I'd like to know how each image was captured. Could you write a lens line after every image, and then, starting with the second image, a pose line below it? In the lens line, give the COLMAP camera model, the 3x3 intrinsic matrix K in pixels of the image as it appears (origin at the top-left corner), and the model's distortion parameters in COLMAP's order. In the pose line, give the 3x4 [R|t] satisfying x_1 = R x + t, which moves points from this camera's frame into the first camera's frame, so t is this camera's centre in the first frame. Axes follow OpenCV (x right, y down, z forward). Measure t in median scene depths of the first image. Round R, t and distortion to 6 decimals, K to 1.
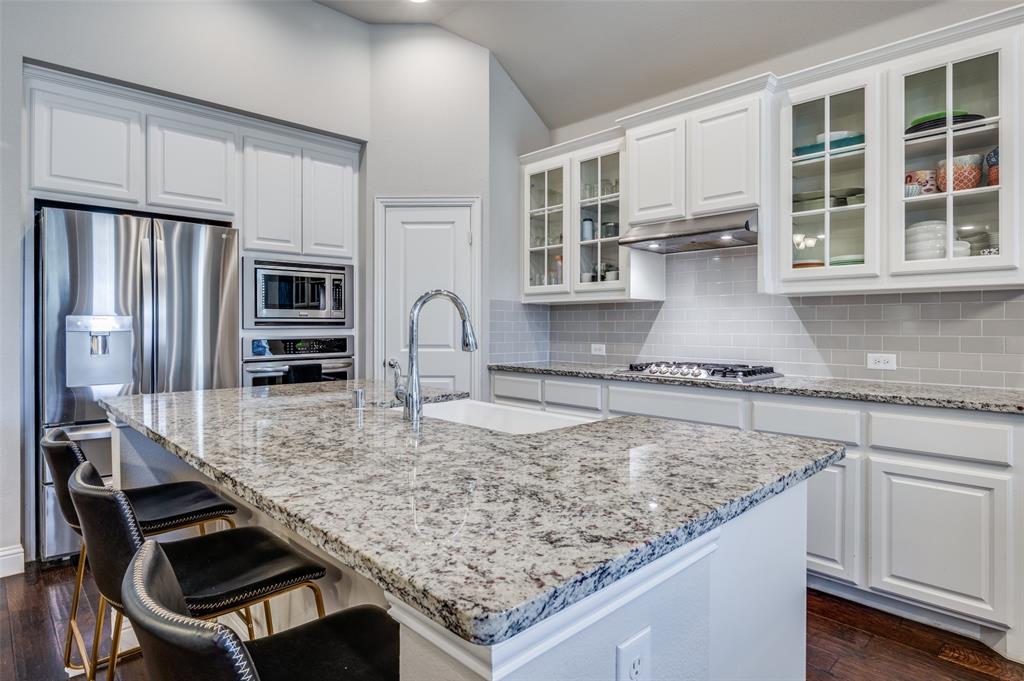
lens RADIAL K [[565.1, 0, 511.4], [0, 565.1, 325.0], [0, 0, 1]] dist [0.002922, -0.000310]
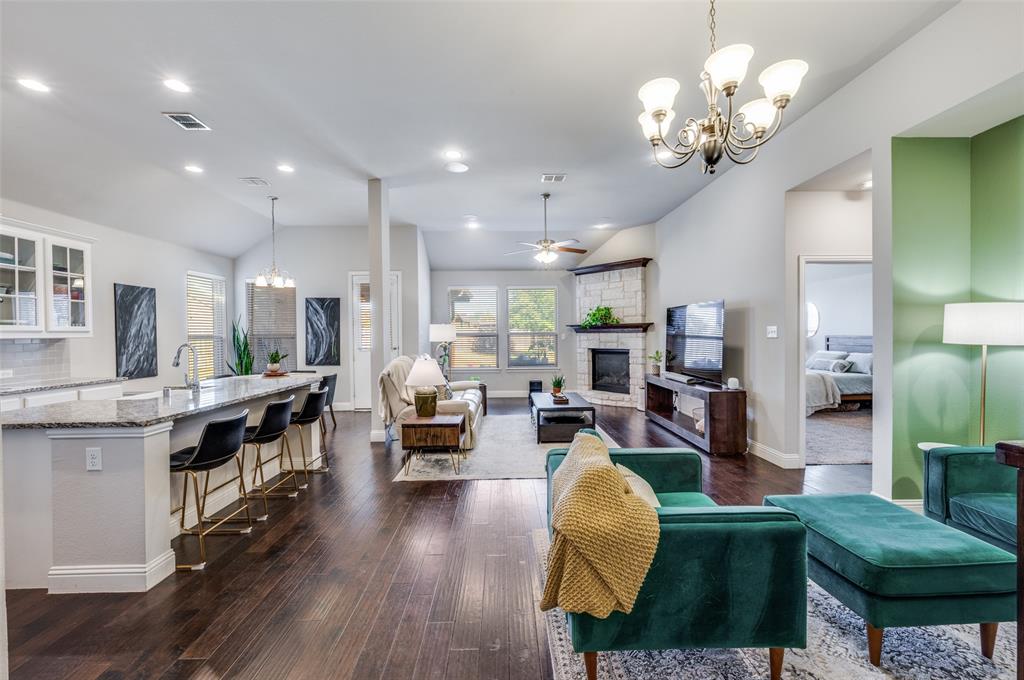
lens RADIAL K [[423.5, 0, 513.8], [0, 423.5, 339.5], [0, 0, 1]] dist [-0.003215, -0.000410]
pose [[-0.735712, -0.002881, 0.677288, -1.221342], [0.009004, 0.999861, 0.014034, -0.044356], [-0.677235, 0.016424, -0.735584, 0.672727]]
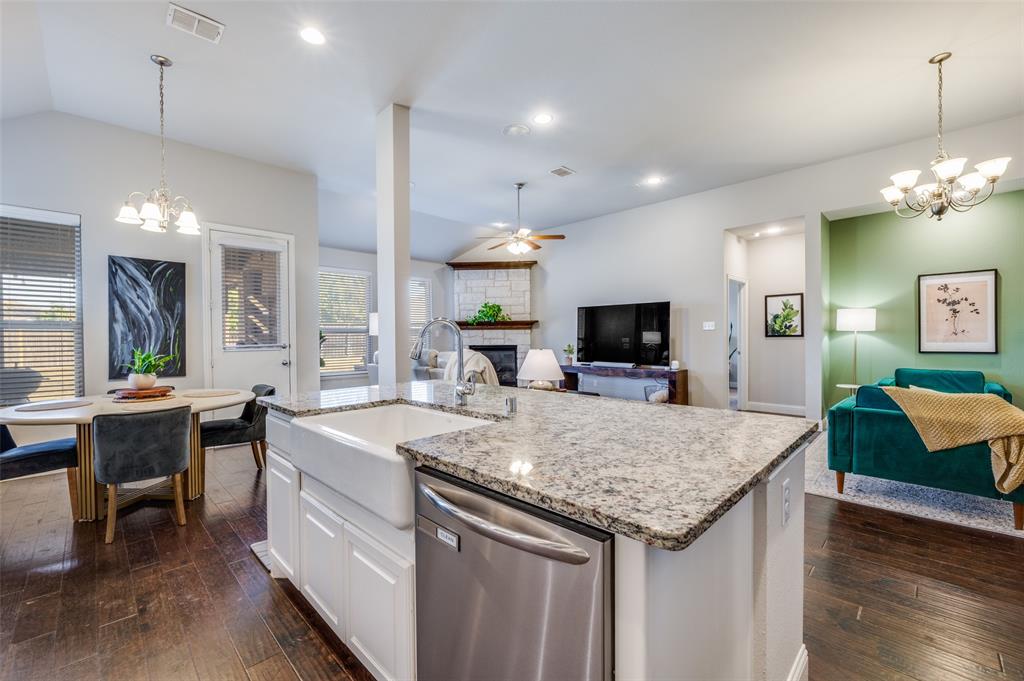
lens RADIAL K [[423.5, 0, 513.8], [0, 423.5, 340.0], [0, 0, 1]] dist [-0.003215, -0.000410]
pose [[-0.999691, 0.007340, -0.023761, -0.130716], [0.007148, 0.999941, 0.008185, -0.005678], [0.023819, 0.008013, -0.999684, 0.980499]]
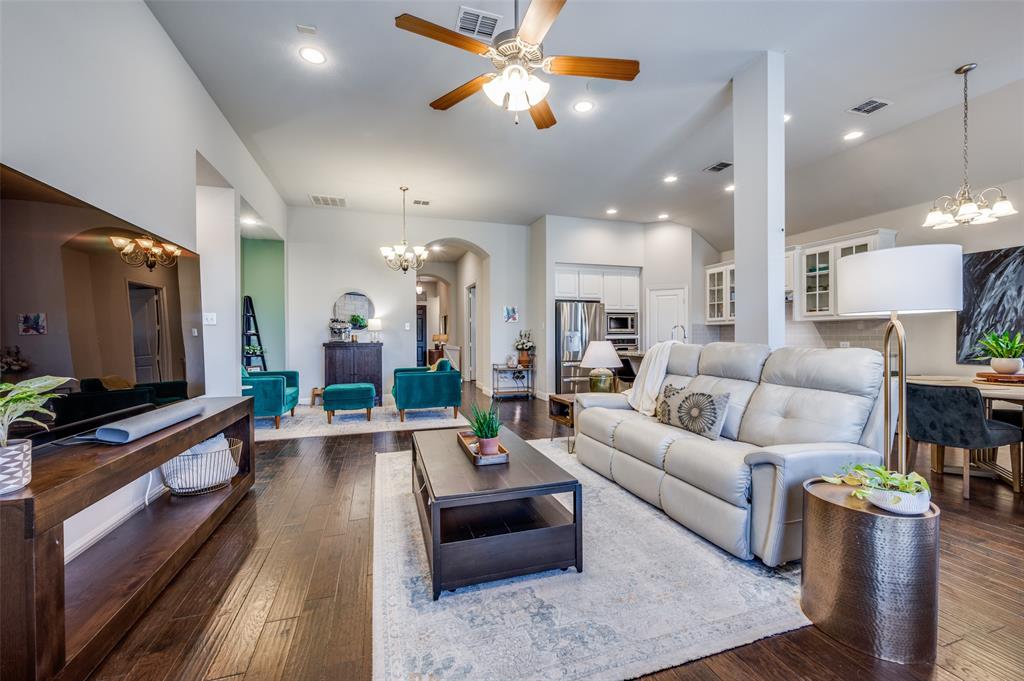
lens RADIAL K [[413.4, 0, 512.0], [0, 413.4, 340.5], [0, 0, 1]] dist [-0.002481, -0.000271]
pose [[0.897125, -0.002220, -0.441771, 0.063978], [0.005732, 0.999962, 0.006616, 0.016261], [0.441739, -0.008468, 0.897104, -1.174884]]
